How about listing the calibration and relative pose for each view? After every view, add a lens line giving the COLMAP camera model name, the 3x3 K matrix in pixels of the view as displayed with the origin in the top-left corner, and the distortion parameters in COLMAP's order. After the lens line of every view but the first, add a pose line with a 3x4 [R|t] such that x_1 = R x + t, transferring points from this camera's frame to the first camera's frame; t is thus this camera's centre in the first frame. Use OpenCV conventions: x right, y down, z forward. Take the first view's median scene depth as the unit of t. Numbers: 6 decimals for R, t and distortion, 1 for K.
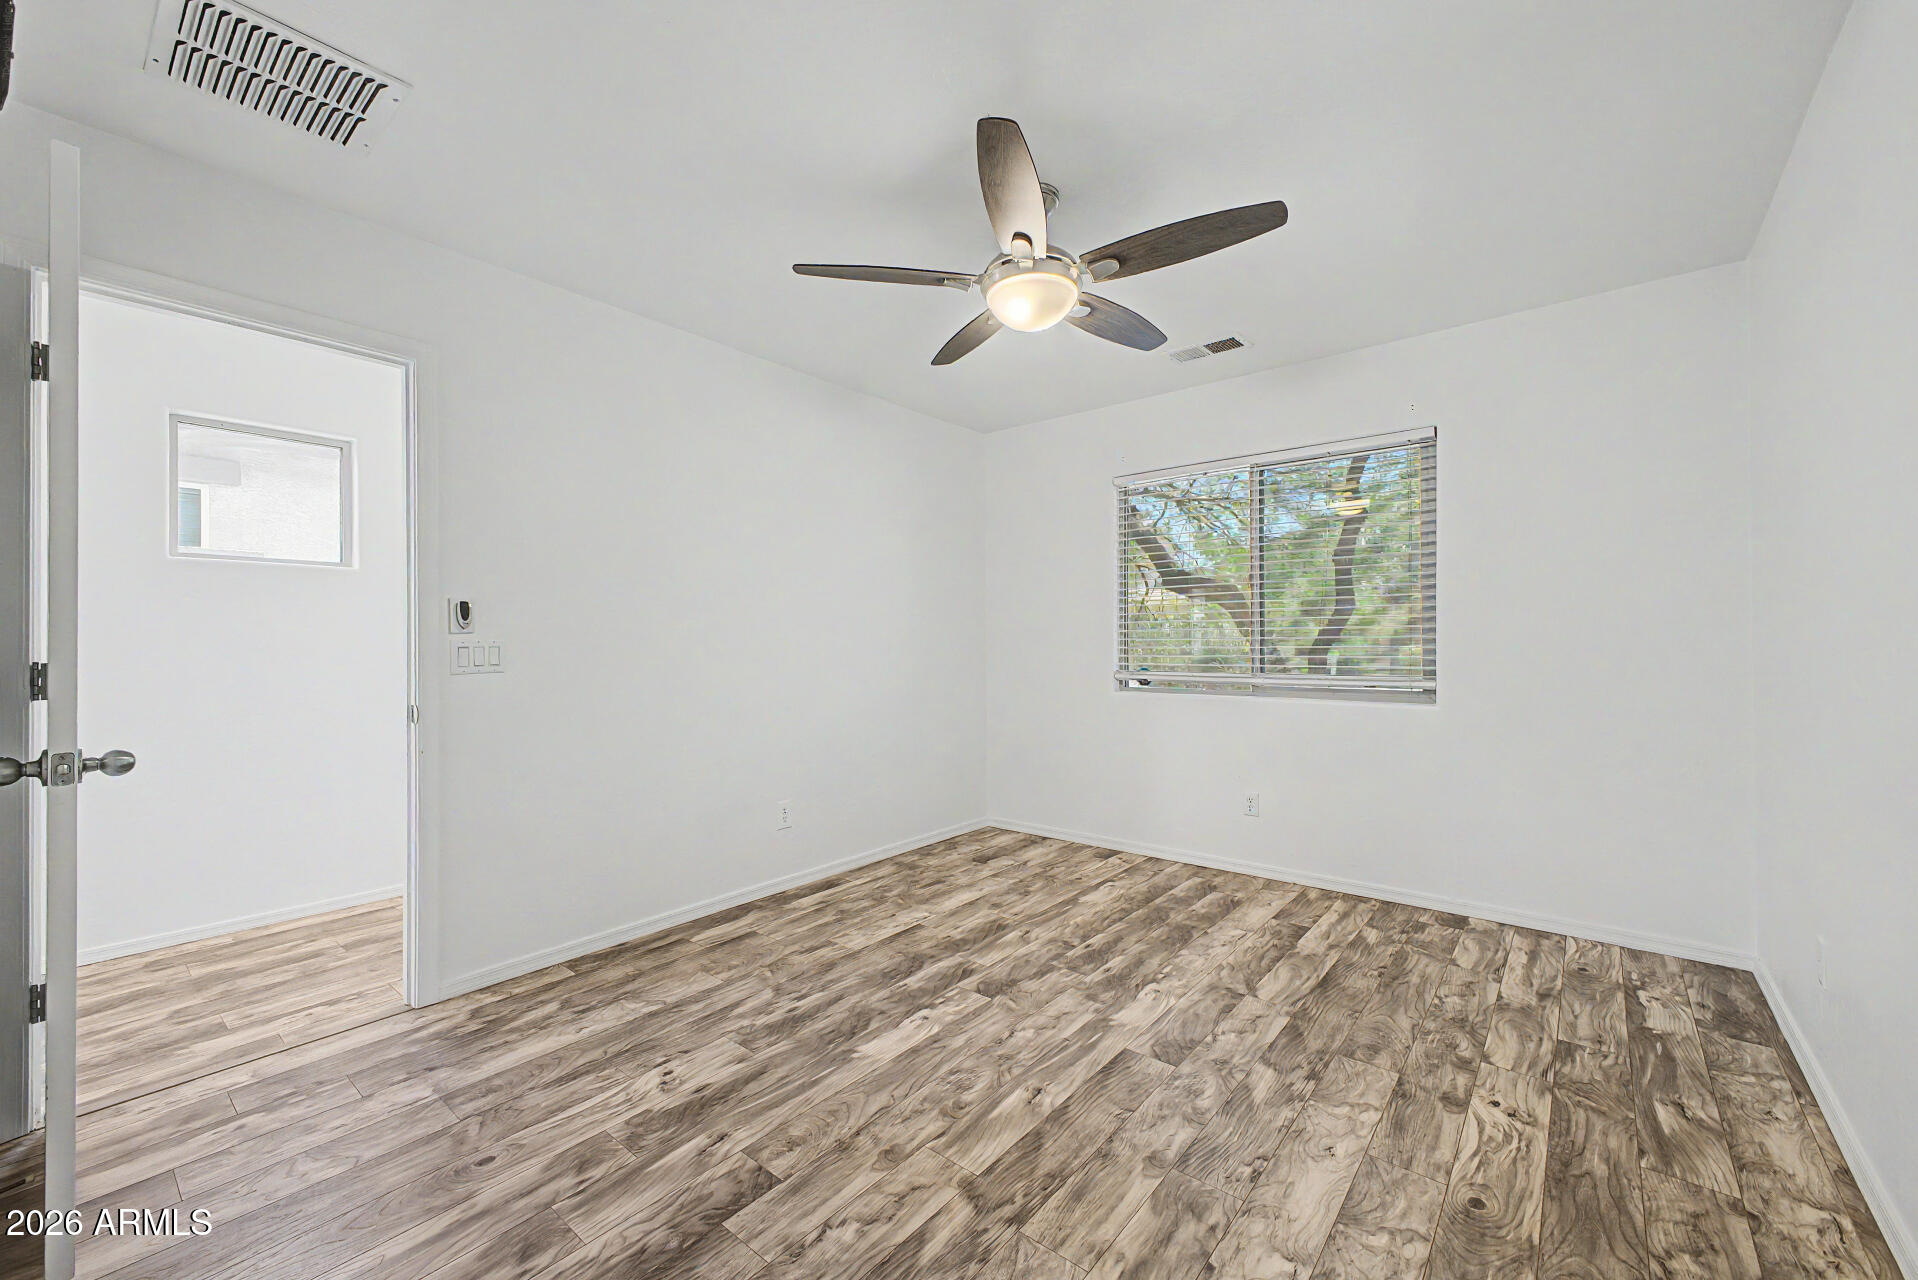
lens RADIAL K [[766.4, 0, 942.5], [0, 766.4, 646.4], [0, 0, 1]] dist [0.012556, -0.002590]
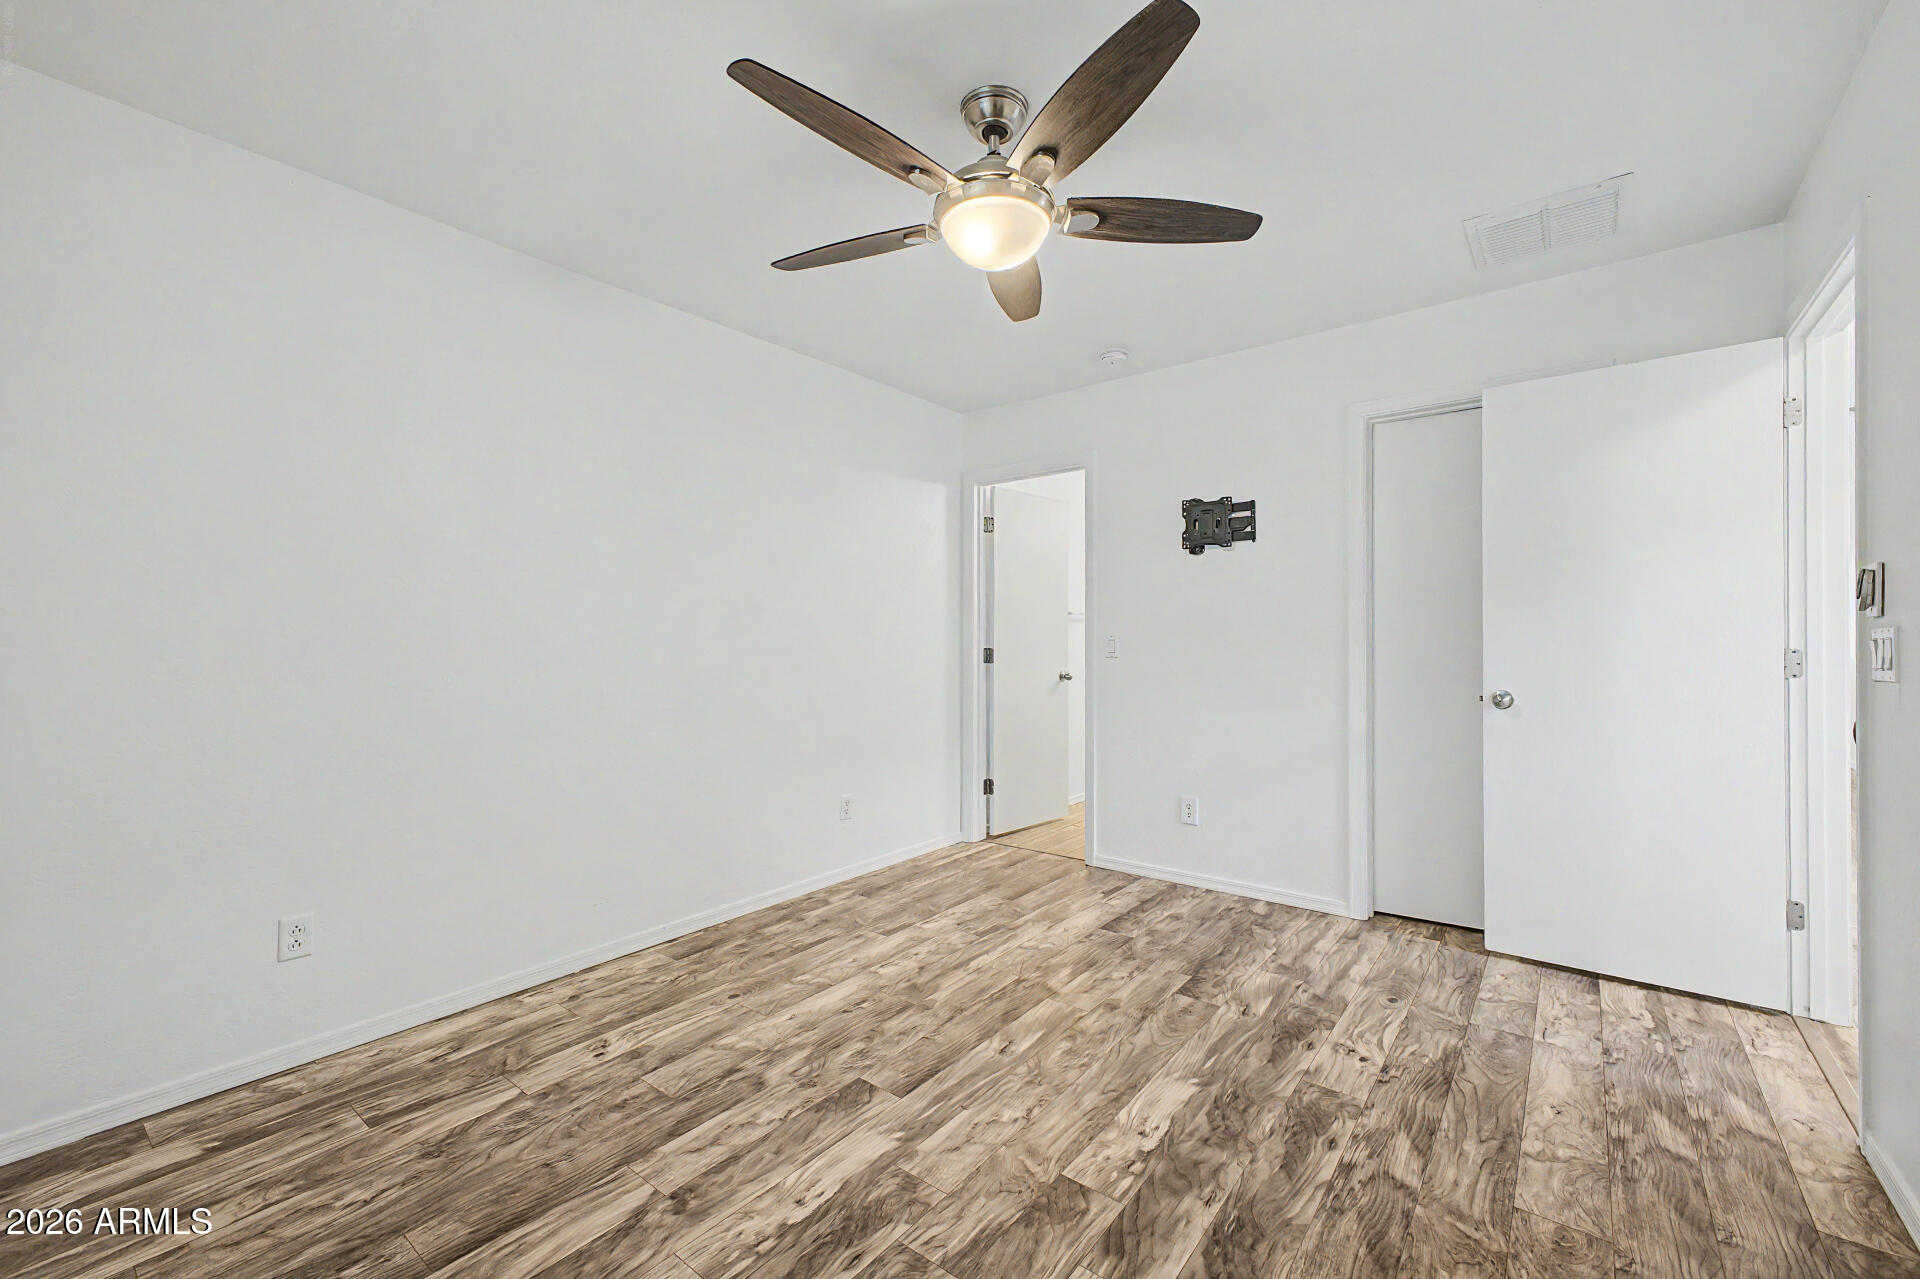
lens RADIAL K [[767.2, 0, 958.9], [0, 767.2, 644.0], [0, 0, 1]] dist [0.012556, -0.002590]
pose [[-0.999716, 0.011021, -0.021122, 0.186413], [0.010934, 0.999931, 0.004207, -0.006507], [0.021166, 0.003974, -0.999768, 1.921486]]
